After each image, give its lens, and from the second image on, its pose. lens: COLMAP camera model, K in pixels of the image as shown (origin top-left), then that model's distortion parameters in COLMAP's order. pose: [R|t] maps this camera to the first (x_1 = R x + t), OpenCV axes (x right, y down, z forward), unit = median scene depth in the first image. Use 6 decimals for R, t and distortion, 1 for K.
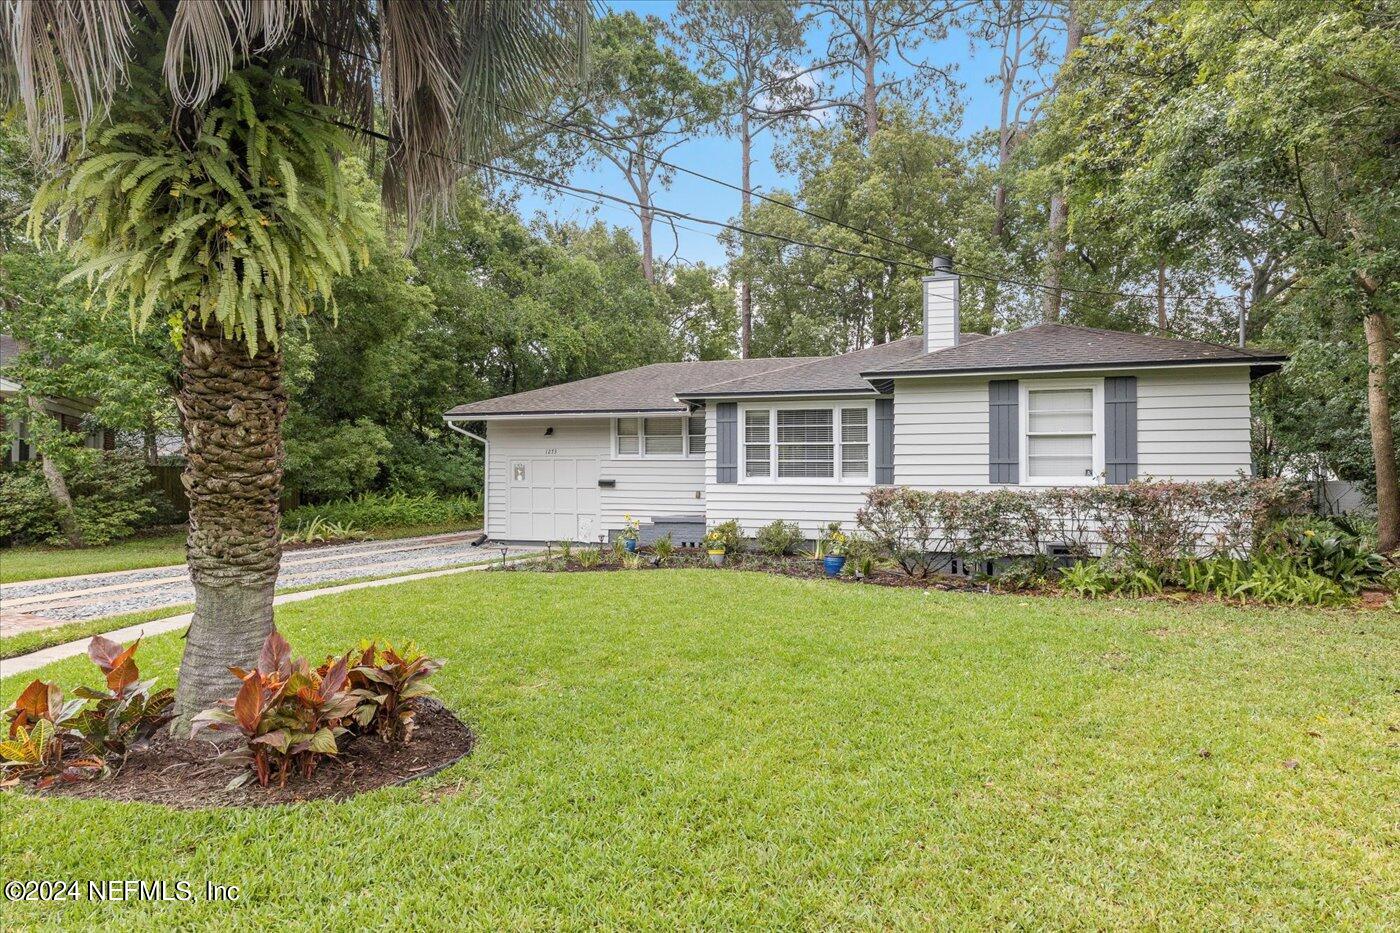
lens RADIAL K [[734.5, 0, 724.0], [0, 734.5, 467.1], [0, 0, 1]] dist [0.000385, -0.000375]
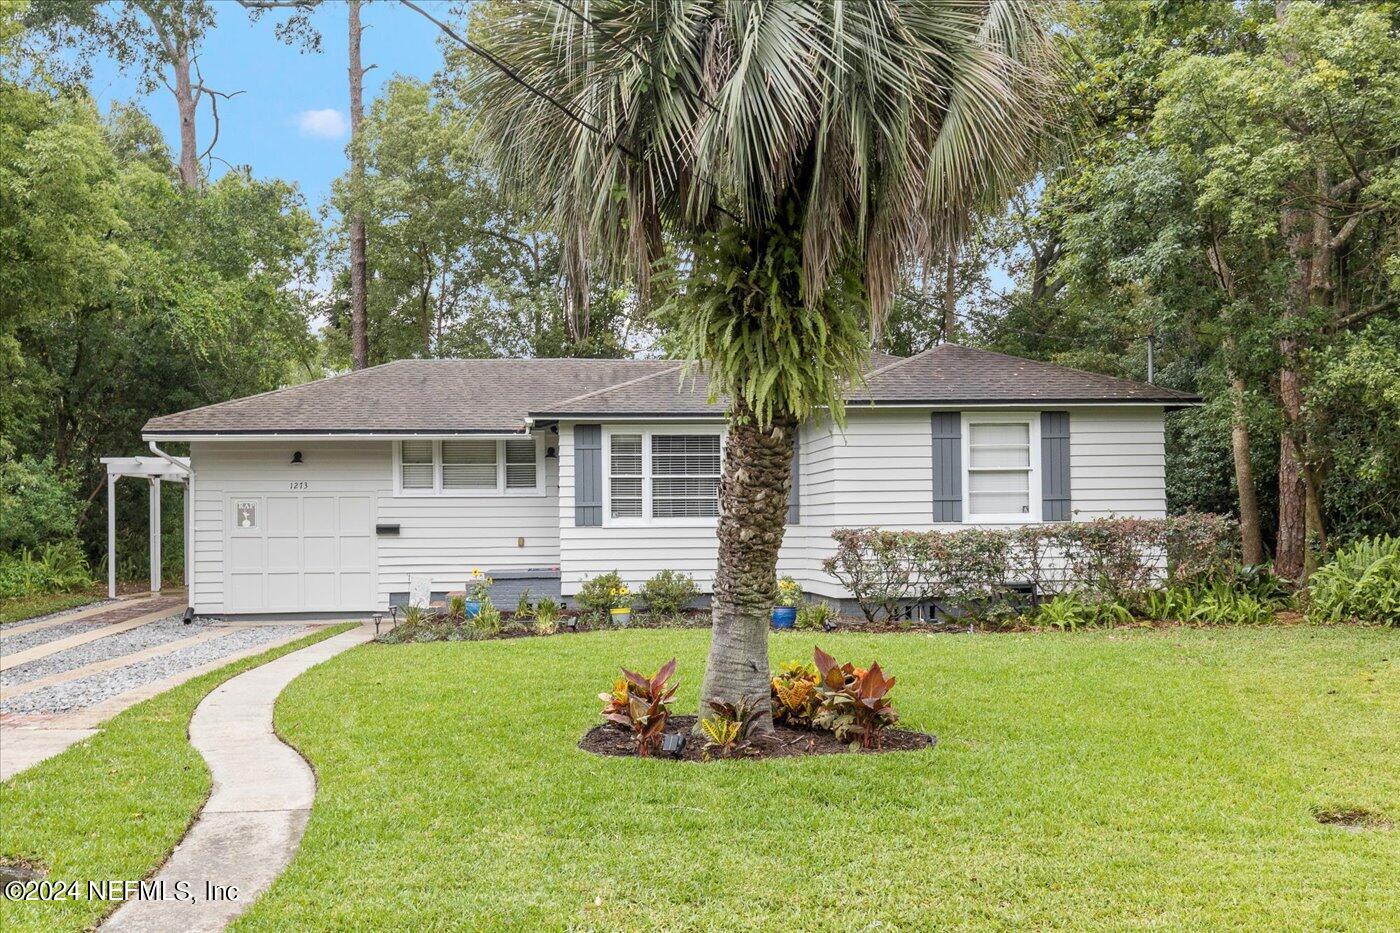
lens RADIAL K [[1232.0, 0, 594.3], [0, 1232.0, 470.0], [0, 0, 1]] dist [-0.016648, -0.001779]
pose [[0.940885, -0.002069, 0.338720, -0.572837], [0.008583, 0.999806, -0.017732, -0.019947], [-0.338617, 0.019591, 0.940720, -0.326161]]
